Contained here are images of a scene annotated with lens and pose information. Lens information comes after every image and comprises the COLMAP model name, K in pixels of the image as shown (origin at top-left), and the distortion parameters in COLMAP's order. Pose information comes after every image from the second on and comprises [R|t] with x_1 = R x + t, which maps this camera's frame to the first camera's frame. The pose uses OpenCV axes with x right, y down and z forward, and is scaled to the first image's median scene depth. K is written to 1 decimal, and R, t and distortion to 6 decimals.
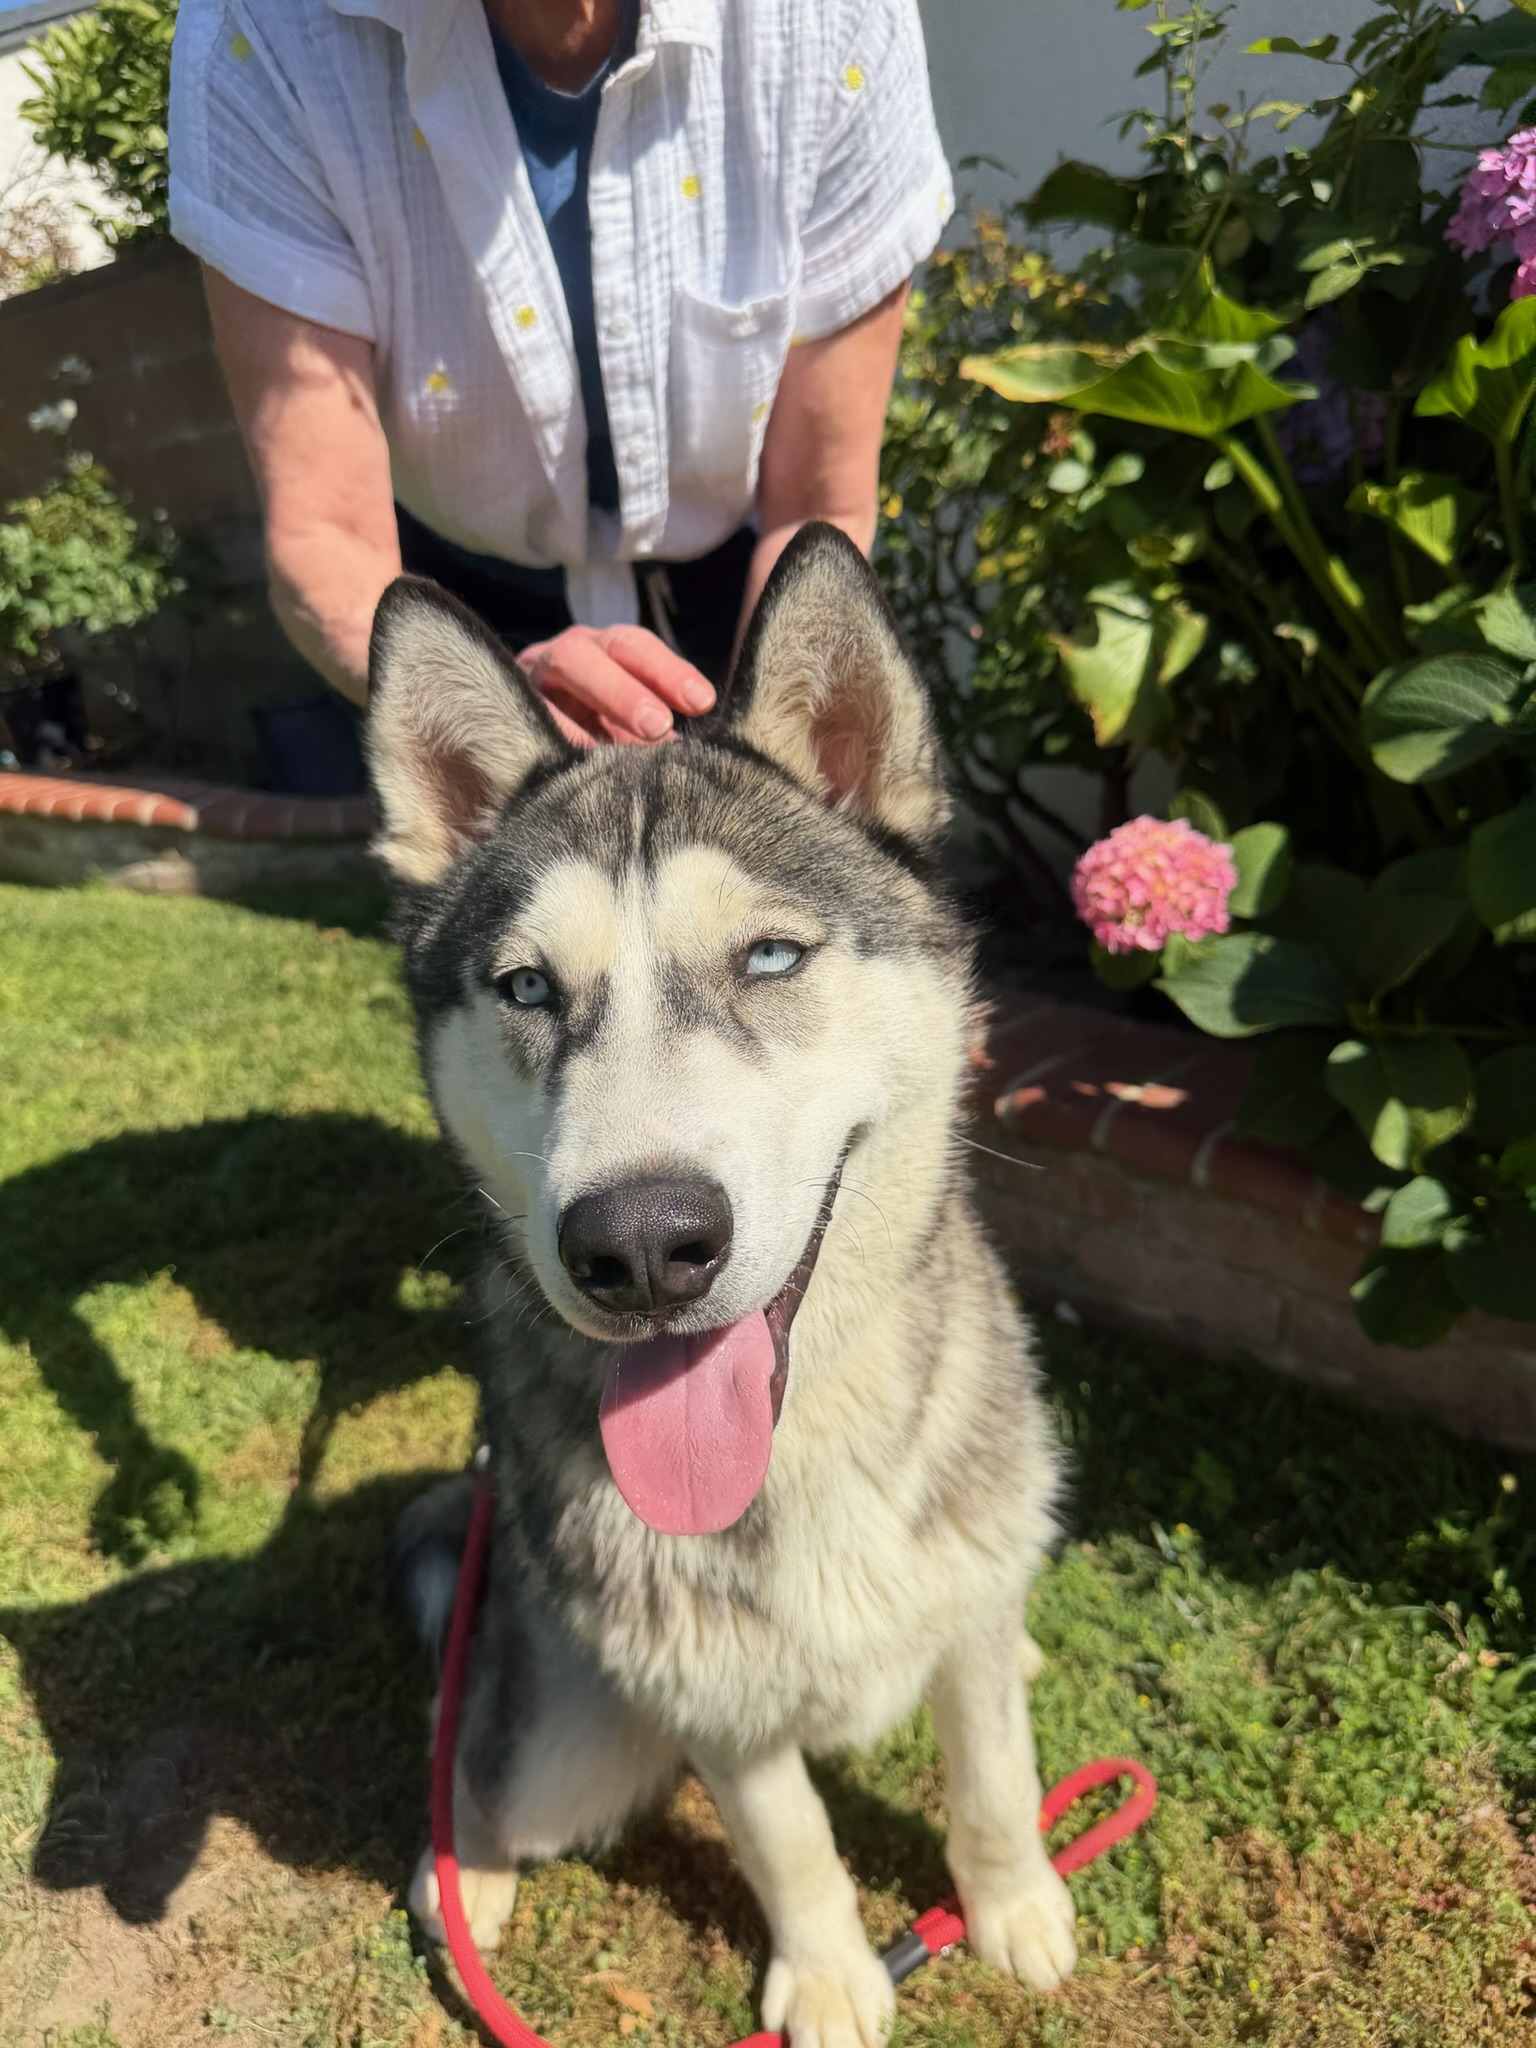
lens RADIAL K [[1485.1, 0, 707.7], [0, 1485.1, 1008.3], [0, 0, 1]] dist [-0.026026, 0.003956]
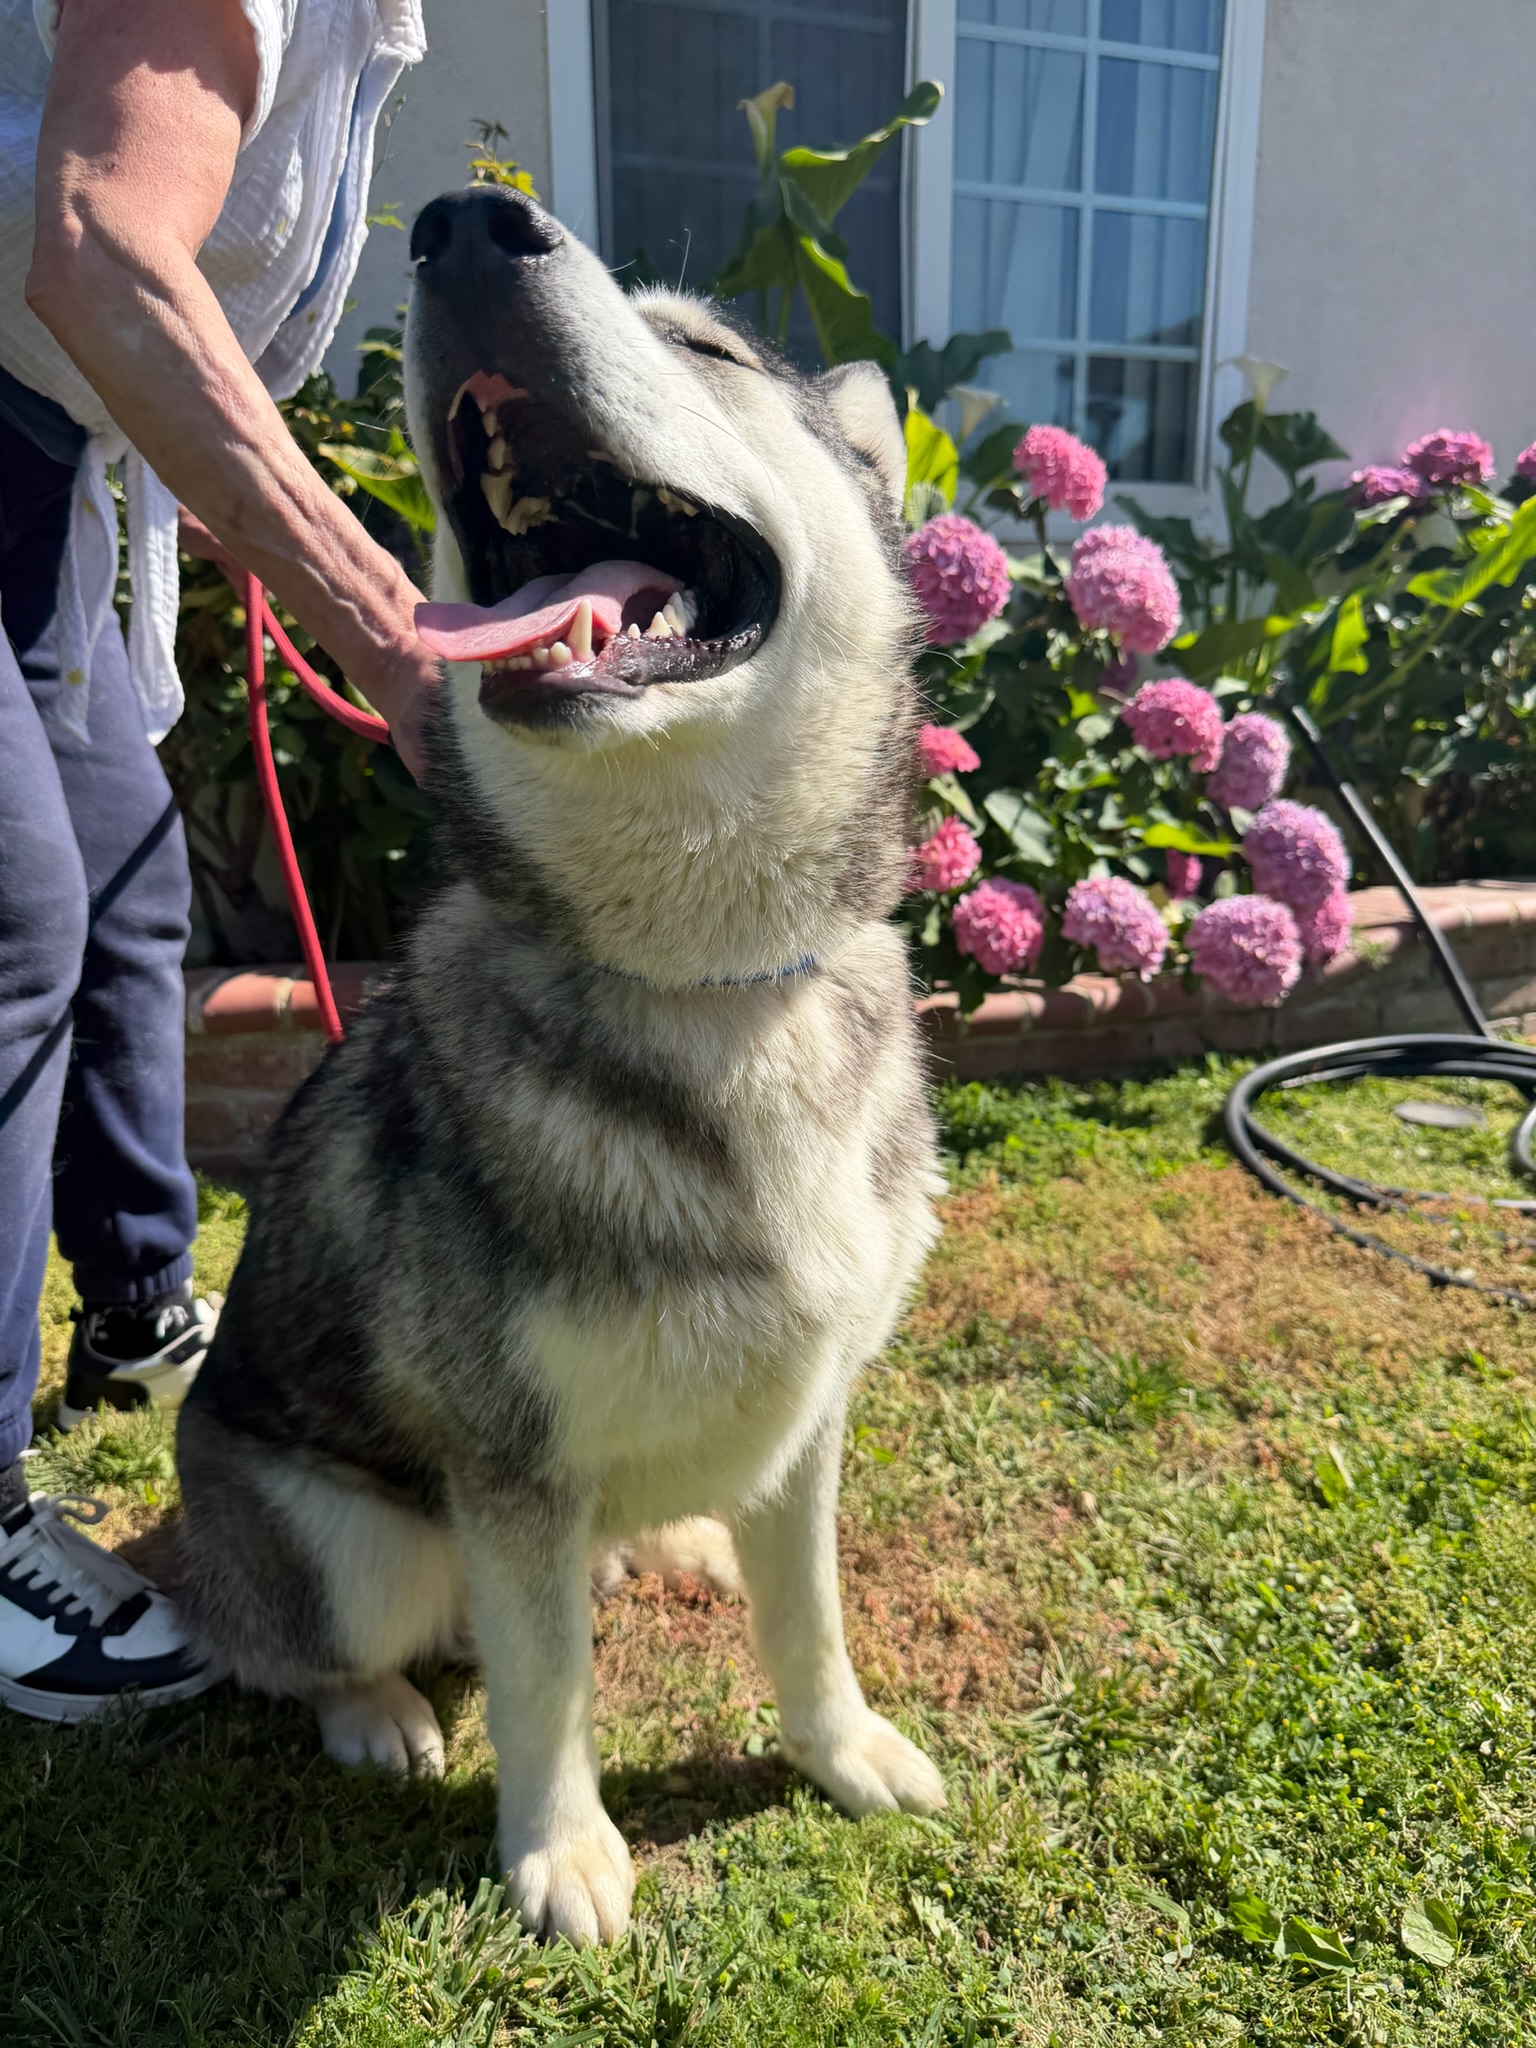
lens RADIAL K [[1485.1, 0, 762.6], [0, 1485.1, 1007.5], [0, 0, 1]] dist [-0.026026, 0.003956]
pose [[0.505352, -0.088690, 0.858343, -0.954559], [0.244943, 0.968532, -0.044135, 0.279108], [-0.827419, 0.232549, 0.511174, 0.037829]]
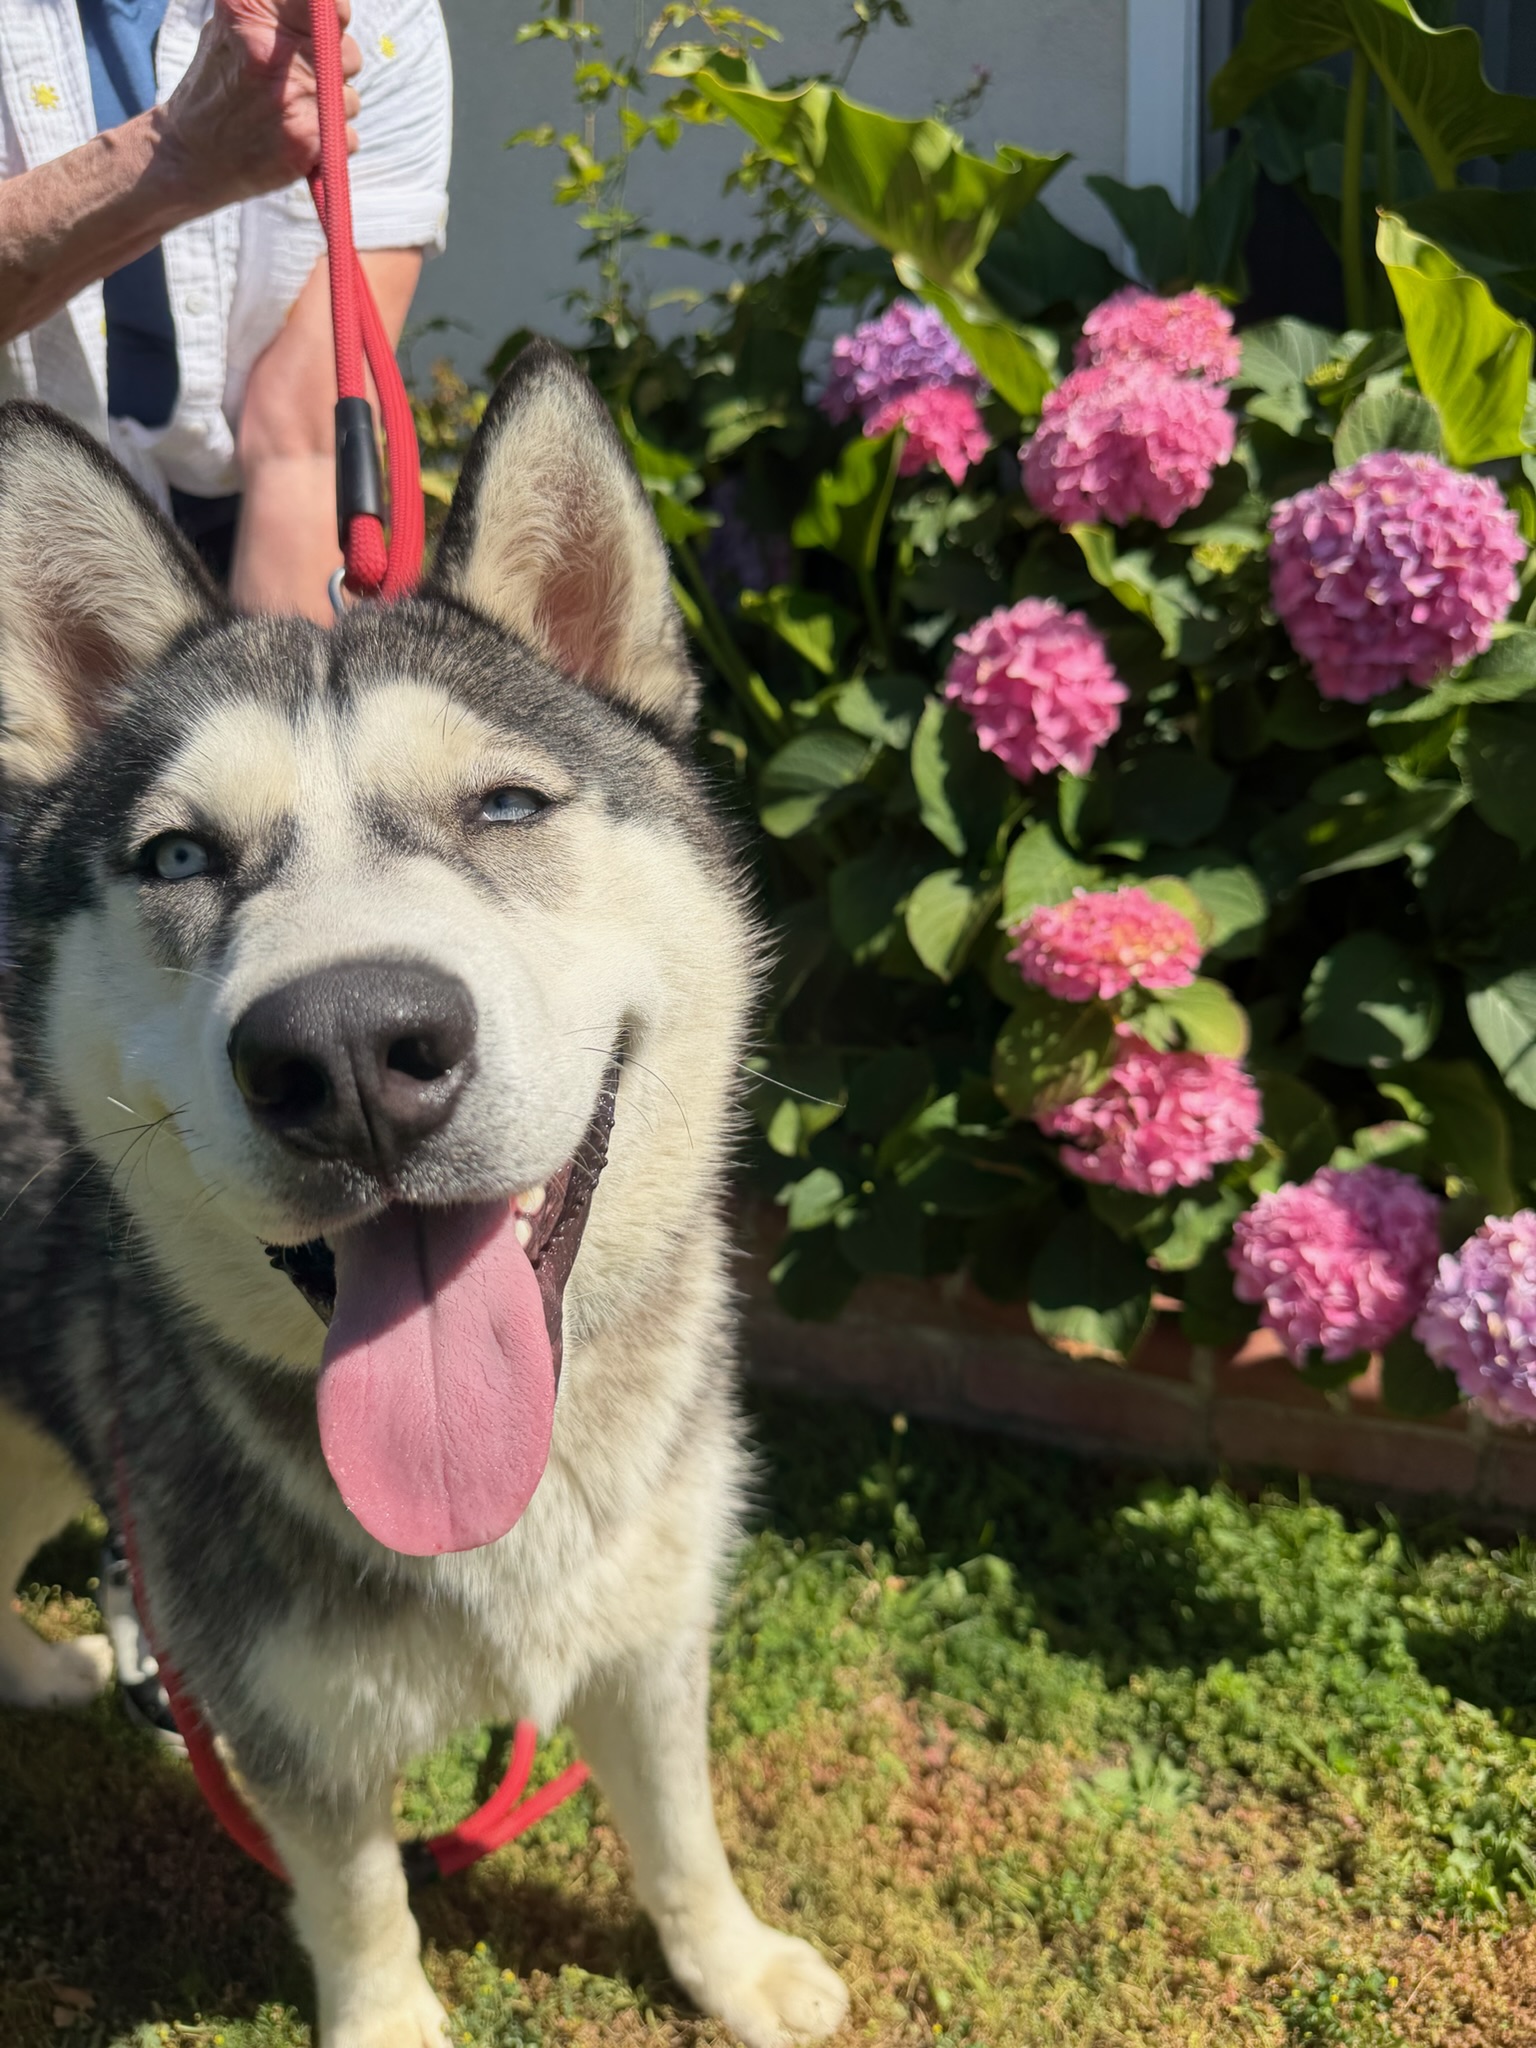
lens RADIAL K [[1485.1, 0, 719.5], [0, 1485.1, 1031.9], [0, 0, 1]] dist [-0.026026, 0.003956]
pose [[0.958011, -0.022547, 0.285845, 0.072469], [0.051306, 0.994294, -0.093523, 0.103394], [-0.282105, 0.104261, 0.953701, -0.092887]]
